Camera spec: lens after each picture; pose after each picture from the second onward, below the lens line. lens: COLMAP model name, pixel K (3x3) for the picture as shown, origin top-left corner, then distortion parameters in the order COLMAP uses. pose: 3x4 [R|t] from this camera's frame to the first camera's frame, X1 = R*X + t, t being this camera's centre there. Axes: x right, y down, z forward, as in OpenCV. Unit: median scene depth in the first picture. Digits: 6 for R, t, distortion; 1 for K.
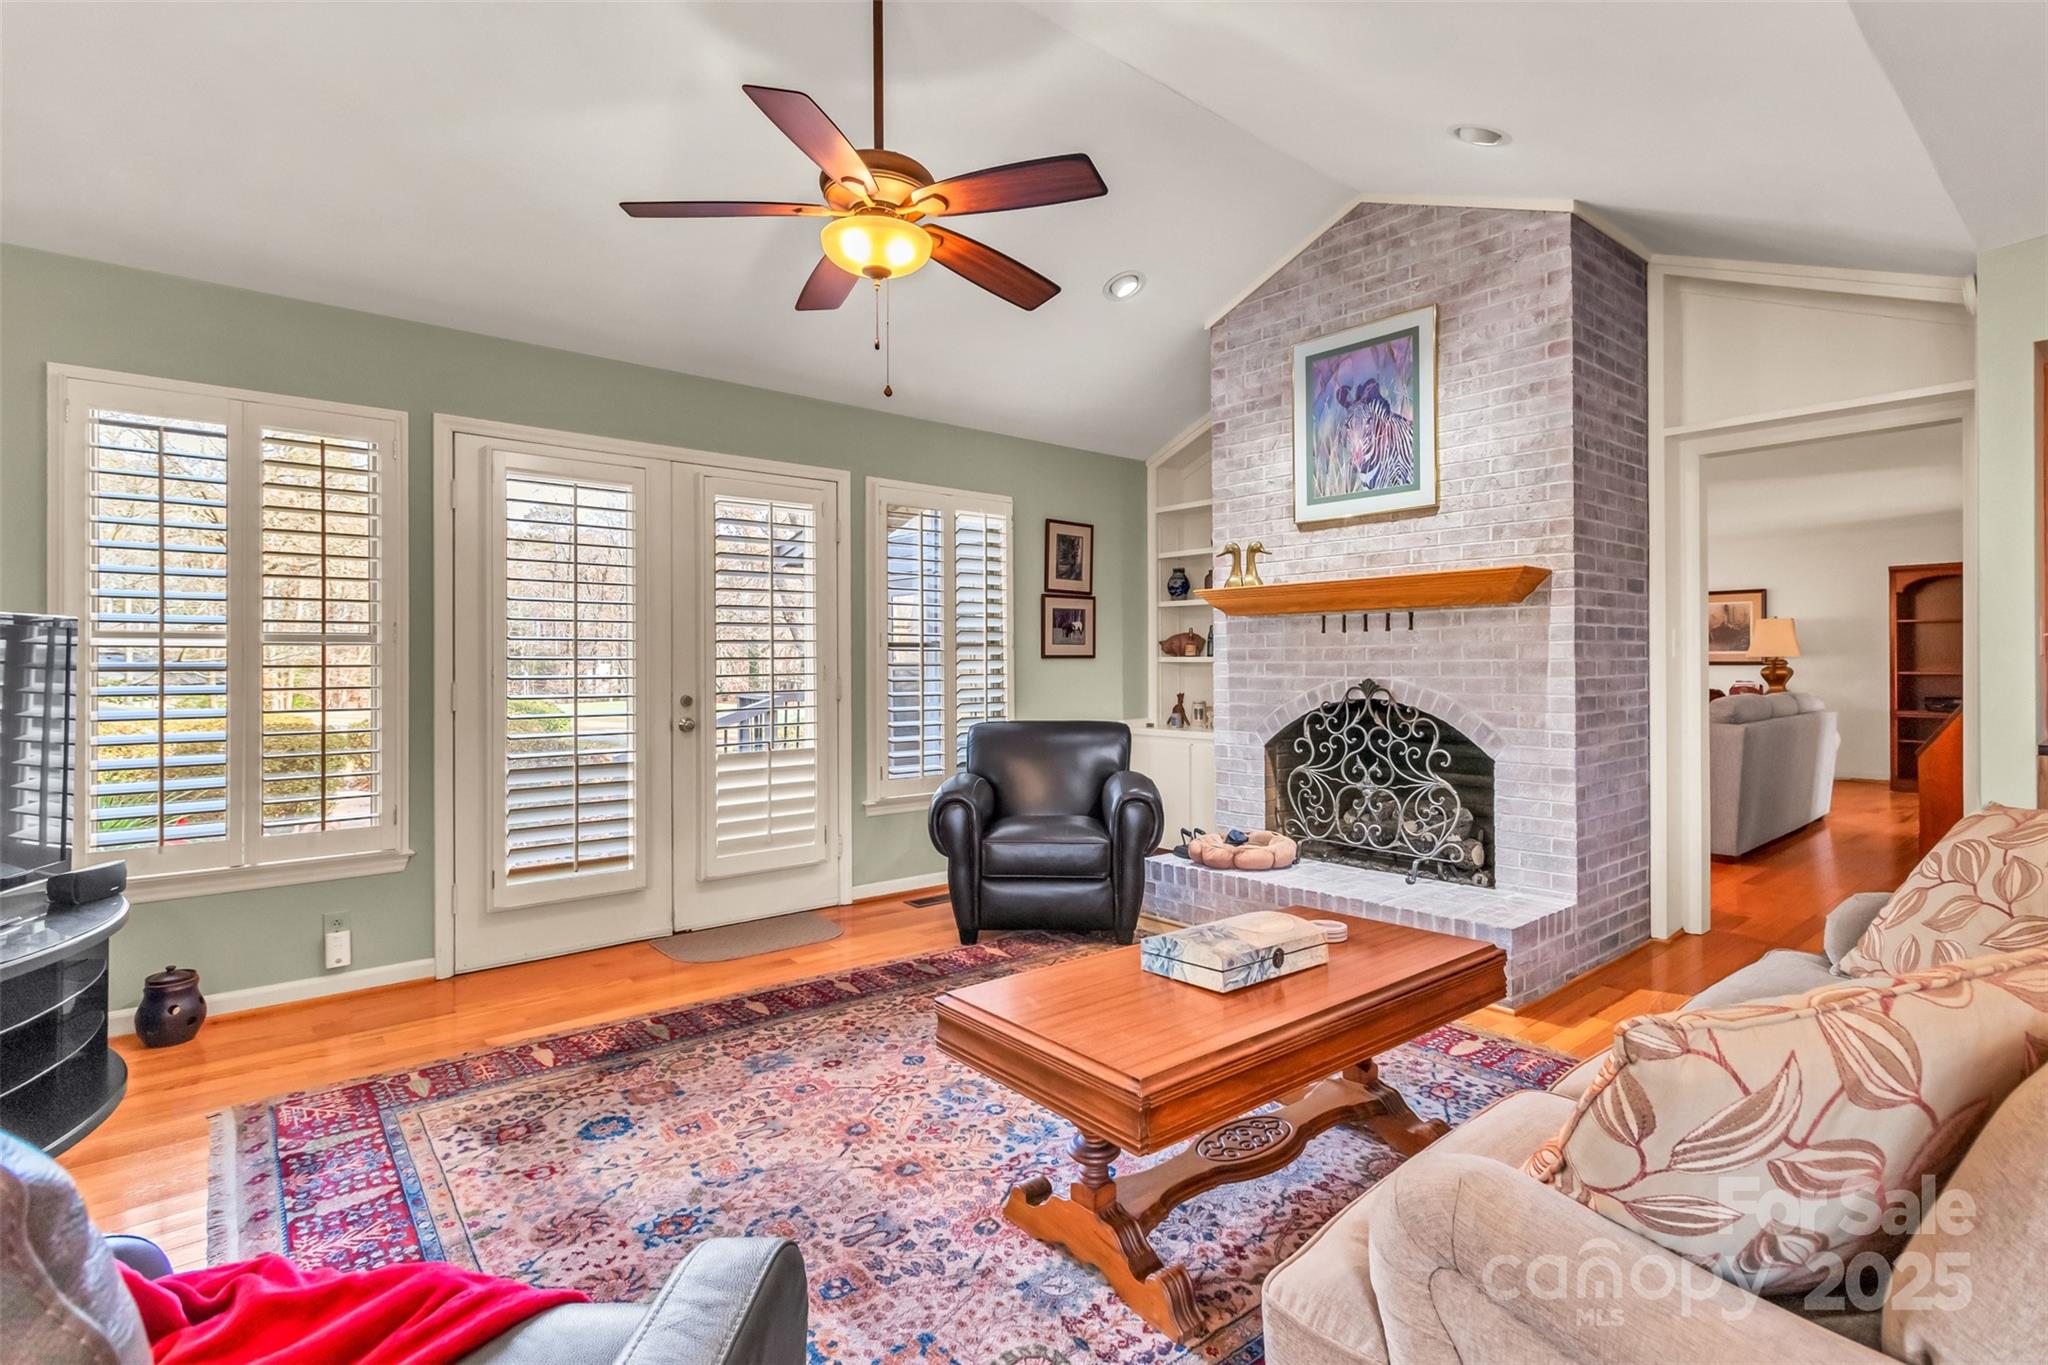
lens RADIAL K [[981.8, 0, 1015.3], [0, 981.8, 664.4], [0, 0, 1]] dist [-0.000184, 0.000391]
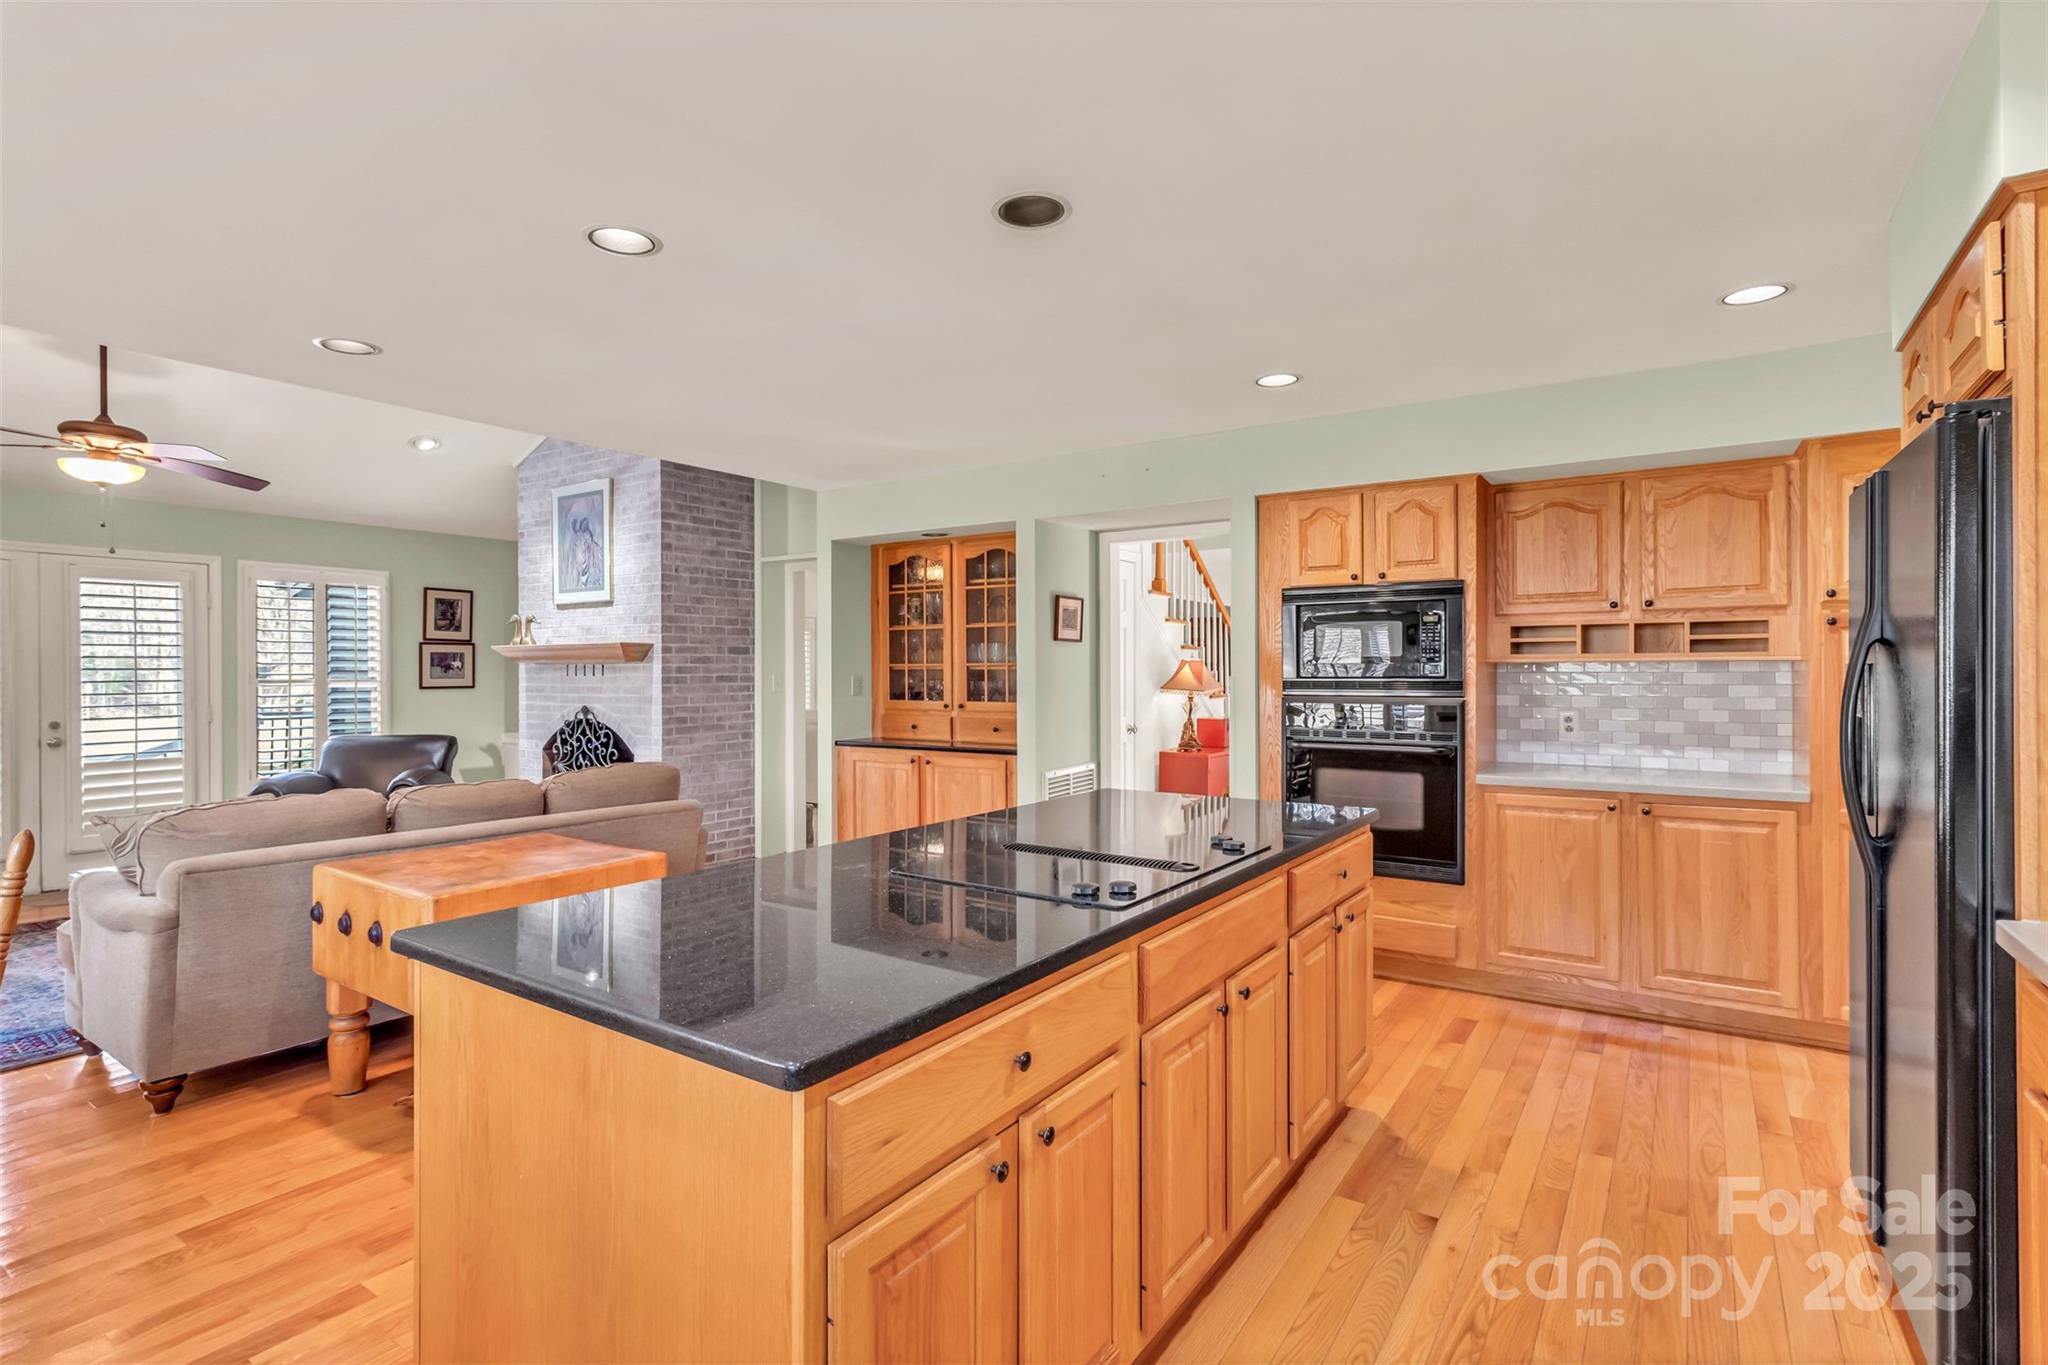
lens RADIAL K [[981.8, 0, 1031.2], [0, 981.8, 680.4], [0, 0, 1]] dist [-0.000184, 0.000391]
pose [[0.957963, -0.000413, 0.286893, 0.581946], [-0.001476, 0.999979, 0.006367, -0.036762], [-0.286889, -0.006523, 0.957942, -0.715349]]
